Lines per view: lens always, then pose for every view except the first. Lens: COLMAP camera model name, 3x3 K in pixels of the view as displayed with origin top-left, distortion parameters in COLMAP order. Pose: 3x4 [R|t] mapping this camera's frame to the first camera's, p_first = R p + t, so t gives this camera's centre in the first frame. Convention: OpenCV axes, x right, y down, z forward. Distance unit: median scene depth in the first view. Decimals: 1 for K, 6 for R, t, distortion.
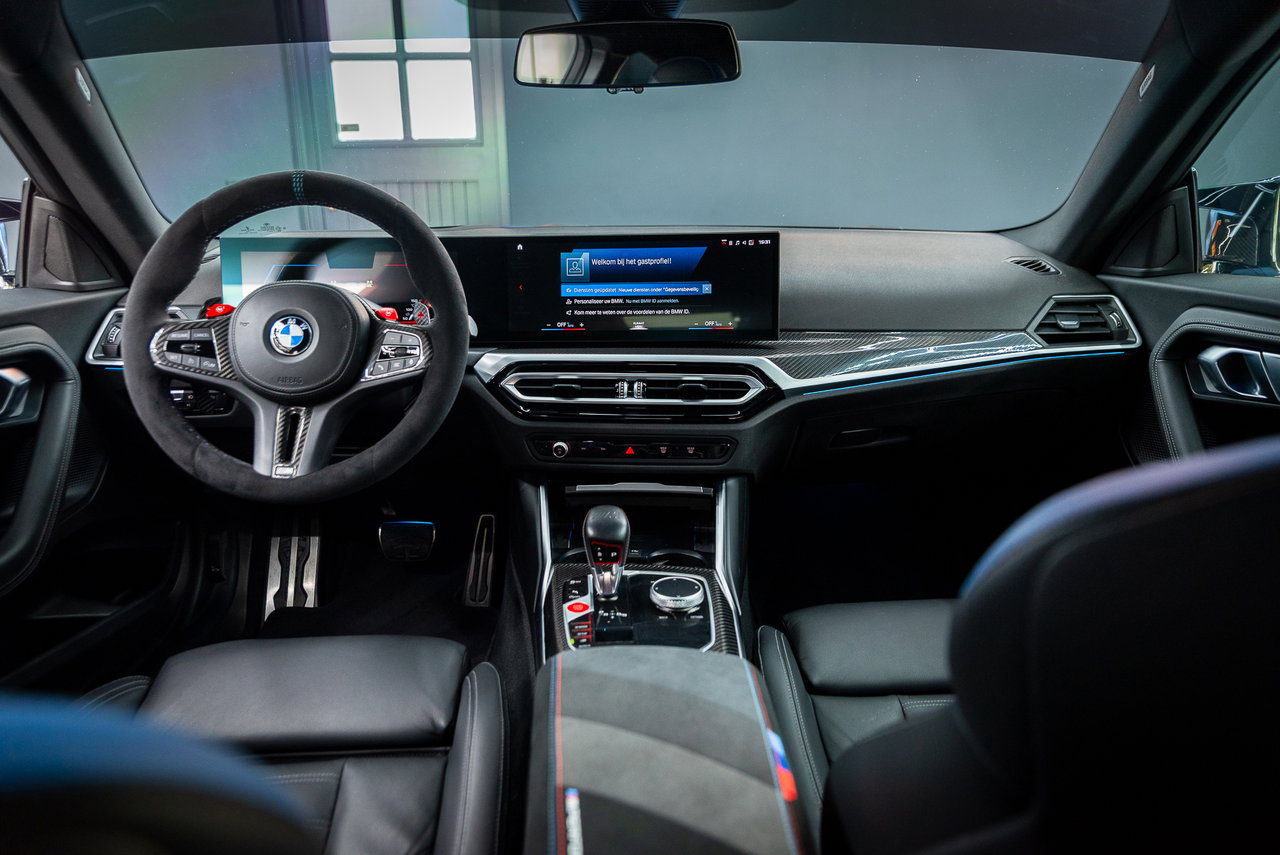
lens RADIAL K [[843.0, 0, 640.0], [0, 843.0, 427.5], [0, 0, 1]] dist [-0.004670, 0.000689]
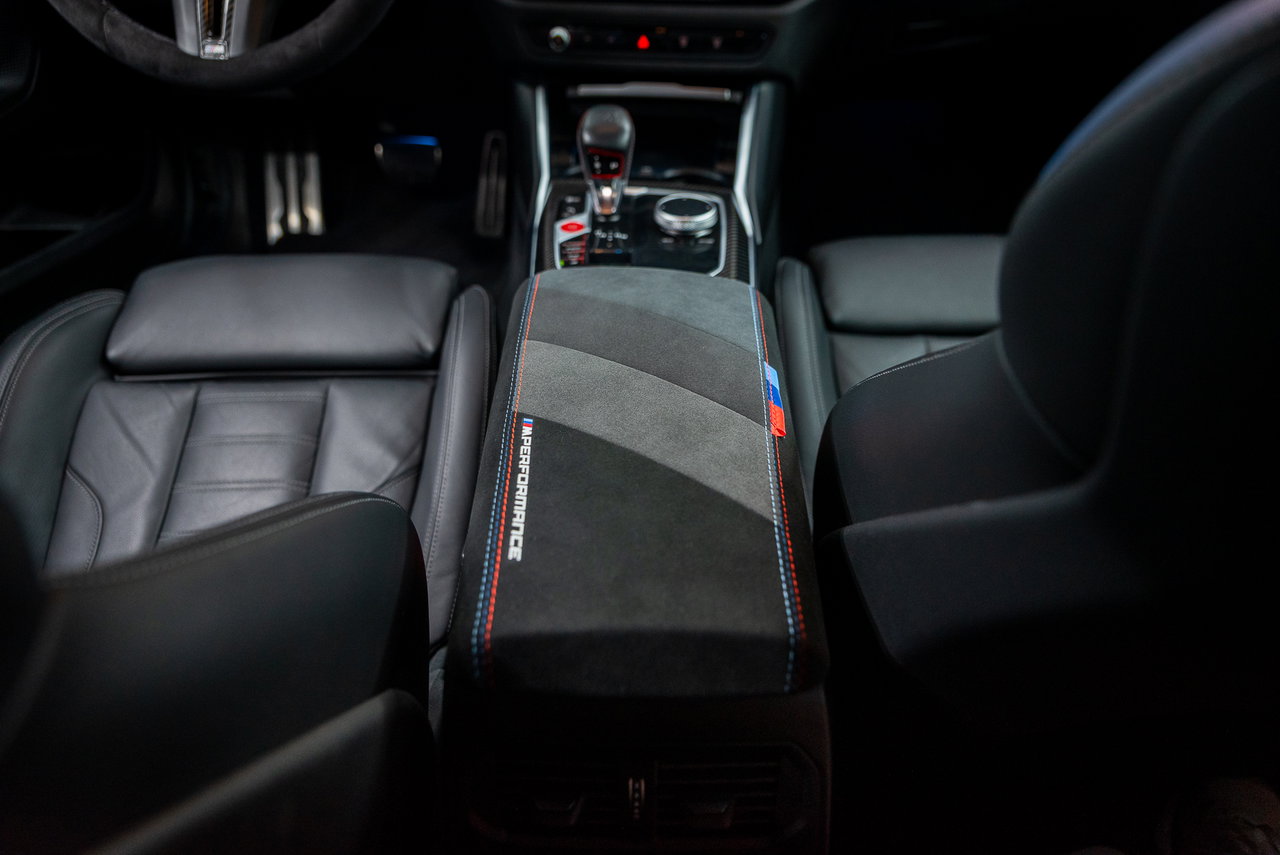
lens RADIAL K [[827.0, 0, 640.0], [0, 827.0, 427.5], [0, 0, 1]] dist [0.000474, -0.000654]
pose [[0.998194, 0.038136, -0.046412, 0.043257], [-0.016151, 0.914566, 0.404114, 0.052980], [0.057858, -0.402634, 0.913531, 0.127305]]
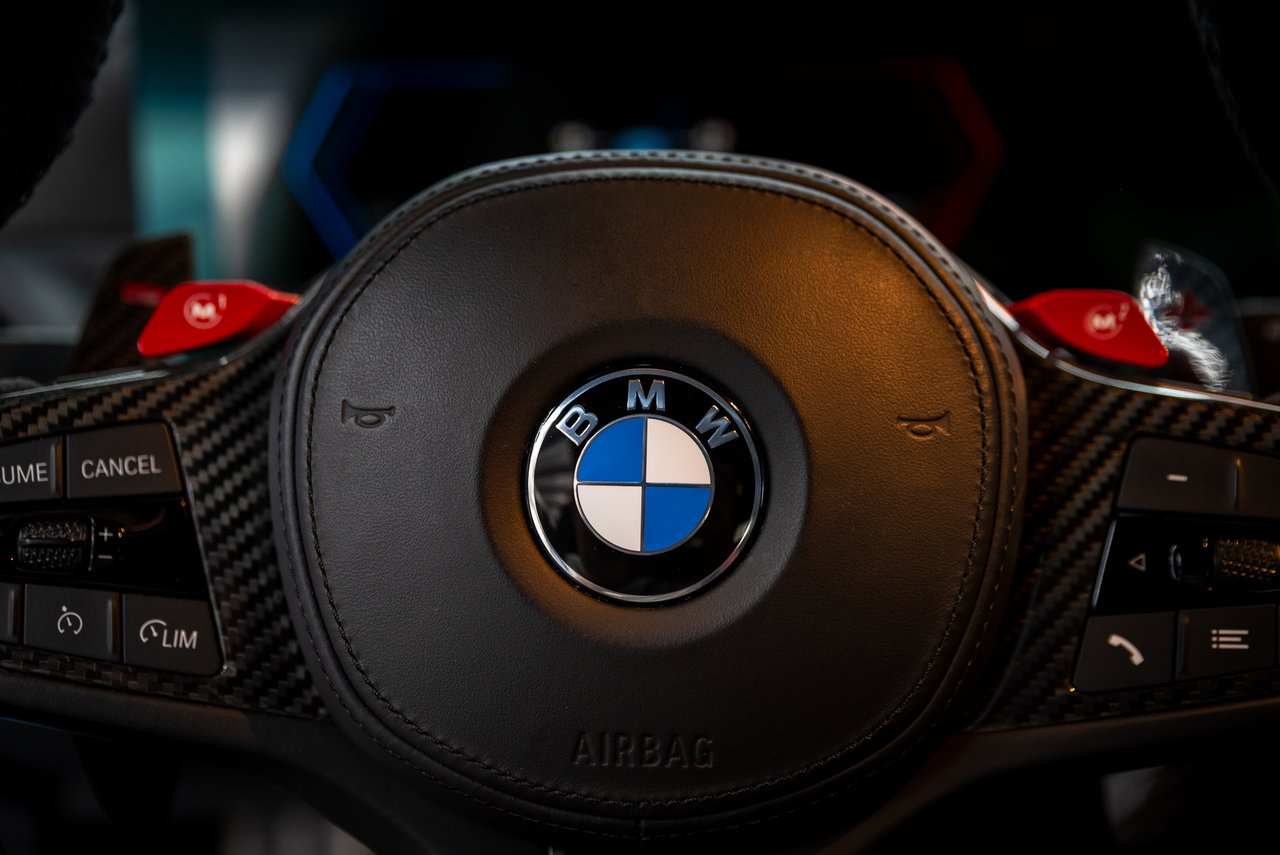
lens RADIAL K [[1509.4, 0, 640.0], [0, 1509.4, 427.5], [0, 0, 1]] dist [0.001954, 0.004367]
pose [[0.997527, -0.000819, -0.070285, -0.375579], [0.003920, 0.999024, 0.043993, -0.127775], [0.070181, -0.044160, 0.996556, 0.665480]]
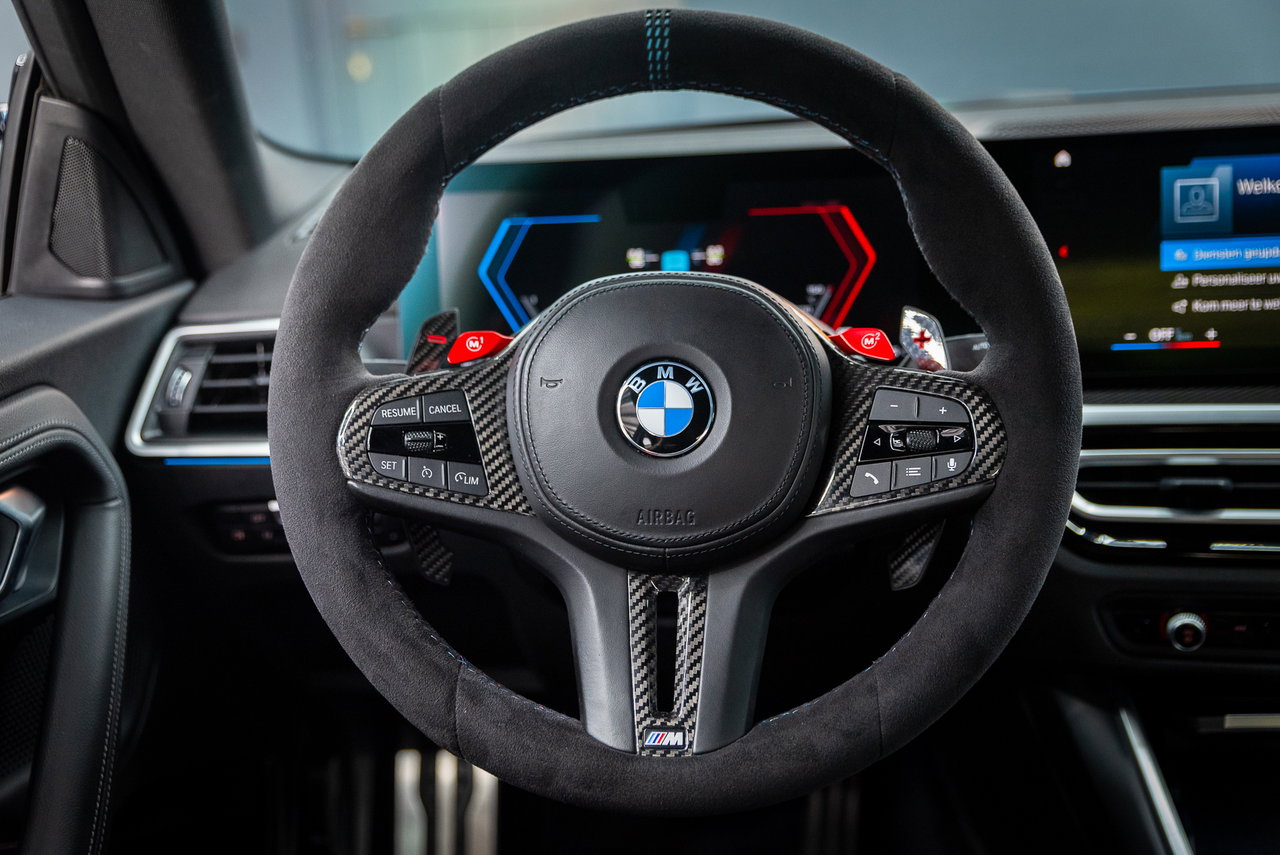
lens RADIAL K [[1484.4, 0, 640.0], [0, 1484.4, 427.5], [0, 0, 1]] dist [0.005404, -0.014966]
pose [[0.992973, -0.020020, -0.116632, -0.325536], [0.019713, 0.999799, -0.003782, -0.092820], [0.116684, 0.001457, 0.993168, 0.259335]]
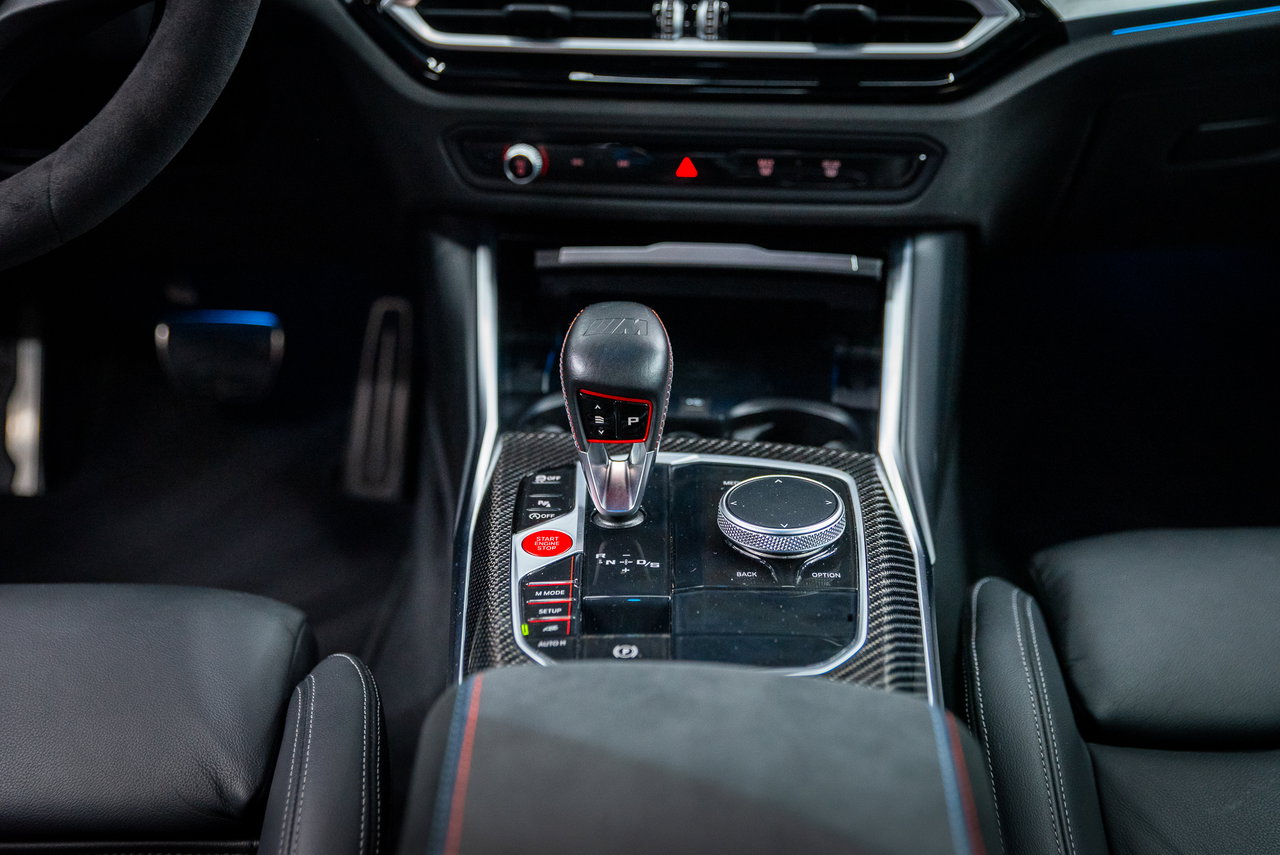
lens RADIAL K [[1643.8, 0, 640.0], [0, 1643.8, 427.5], [0, 0, 1]] dist [0.012530, -0.015112]
pose [[0.997575, 0.020716, -0.066448, 0.026141], [-0.007761, 0.981835, 0.189580, -0.001057], [0.069169, -0.188605, 0.979614, 0.195202]]
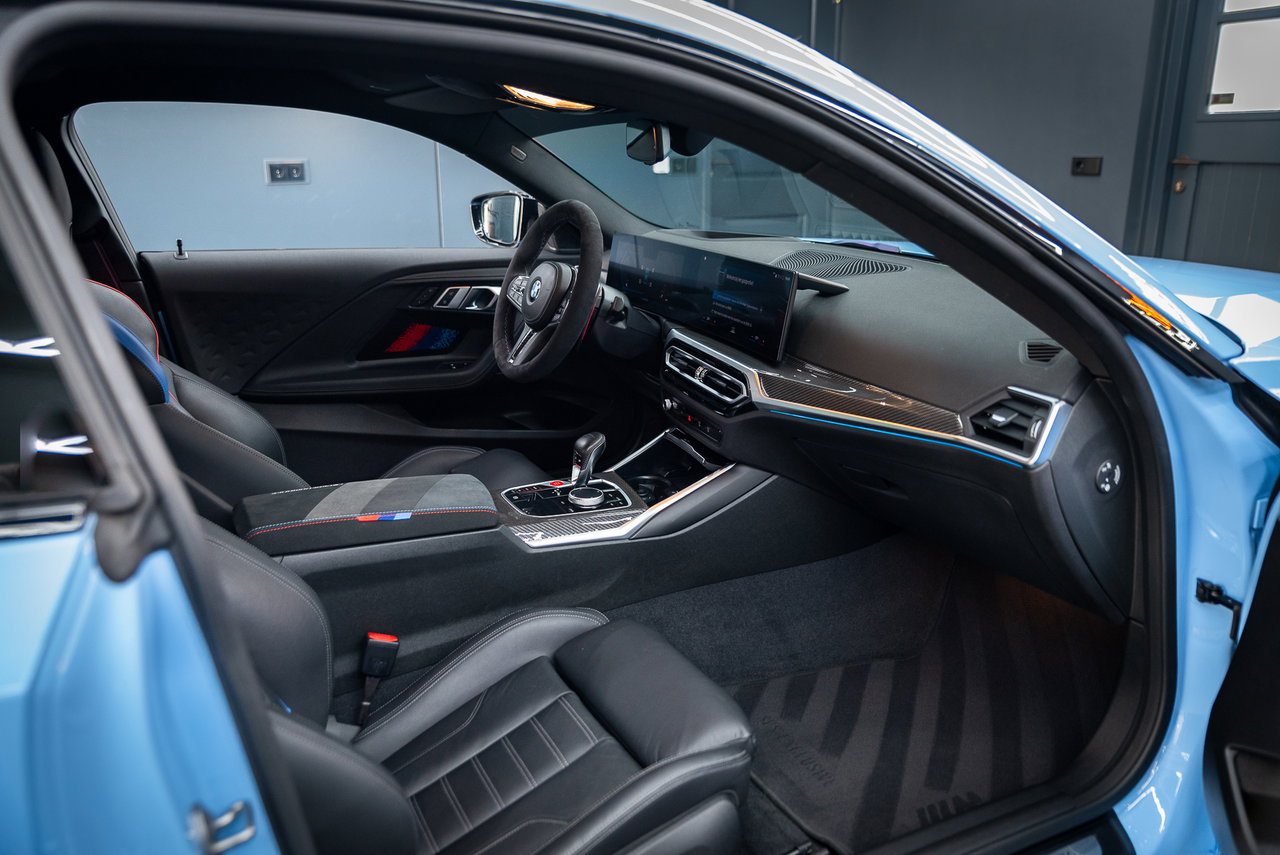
lens RADIAL K [[956.1, 0, 640.0], [0, 956.1, 427.5], [0, 0, 1]] dist [-0.028149, 0.000562]
pose [[0.428715, 0.273299, -0.861110, 1.470386], [-0.249219, 0.951939, 0.178050, -0.242360], [0.868386, 0.138272, 0.476222, 0.245354]]
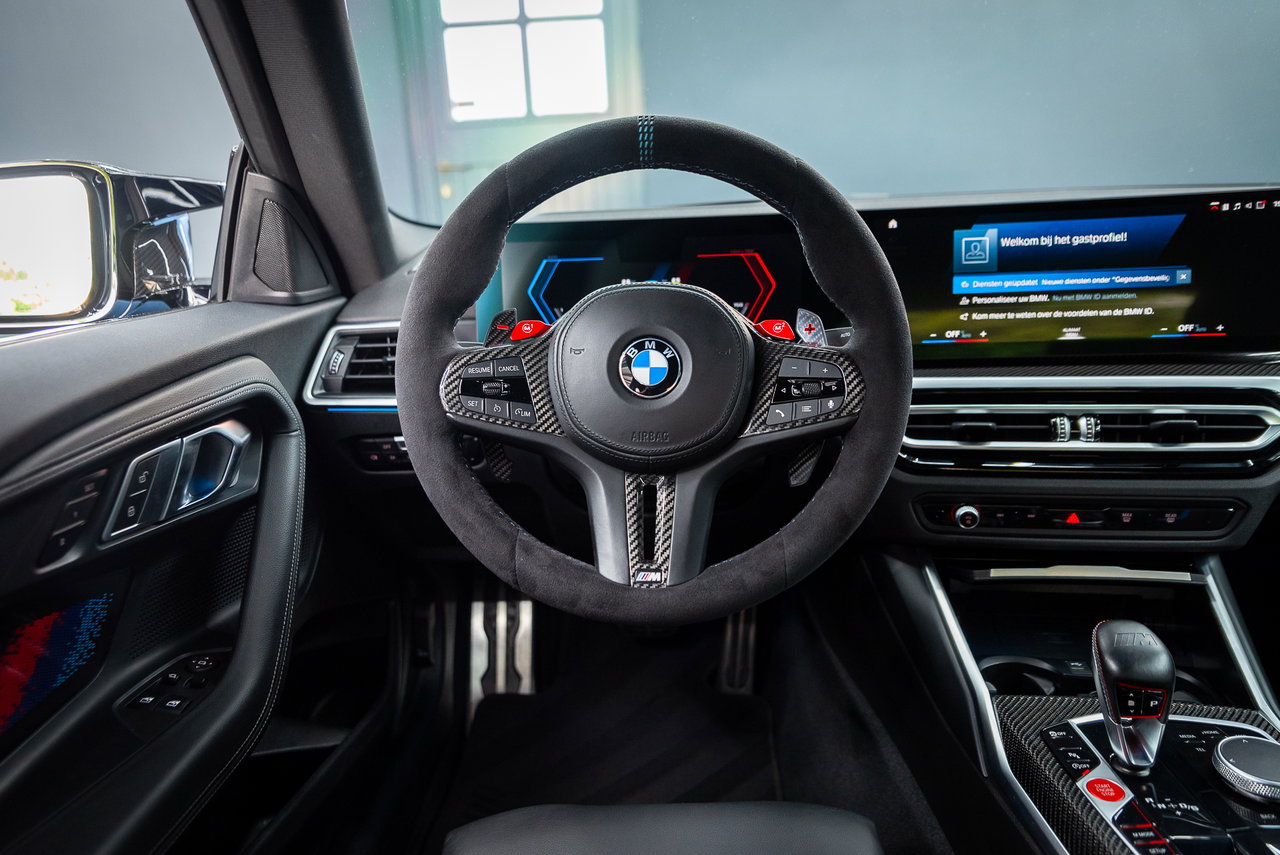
lens RADIAL K [[890.1, 0, 640.0], [0, 890.1, 427.5], [0, 0, 1]] dist [0.001033, 0.001757]
pose [[0.996193, -0.013344, -0.086142, -0.346286], [0.013872, 0.999888, 0.005531, -0.063646], [0.086059, -0.006705, 0.996268, 0.297353]]
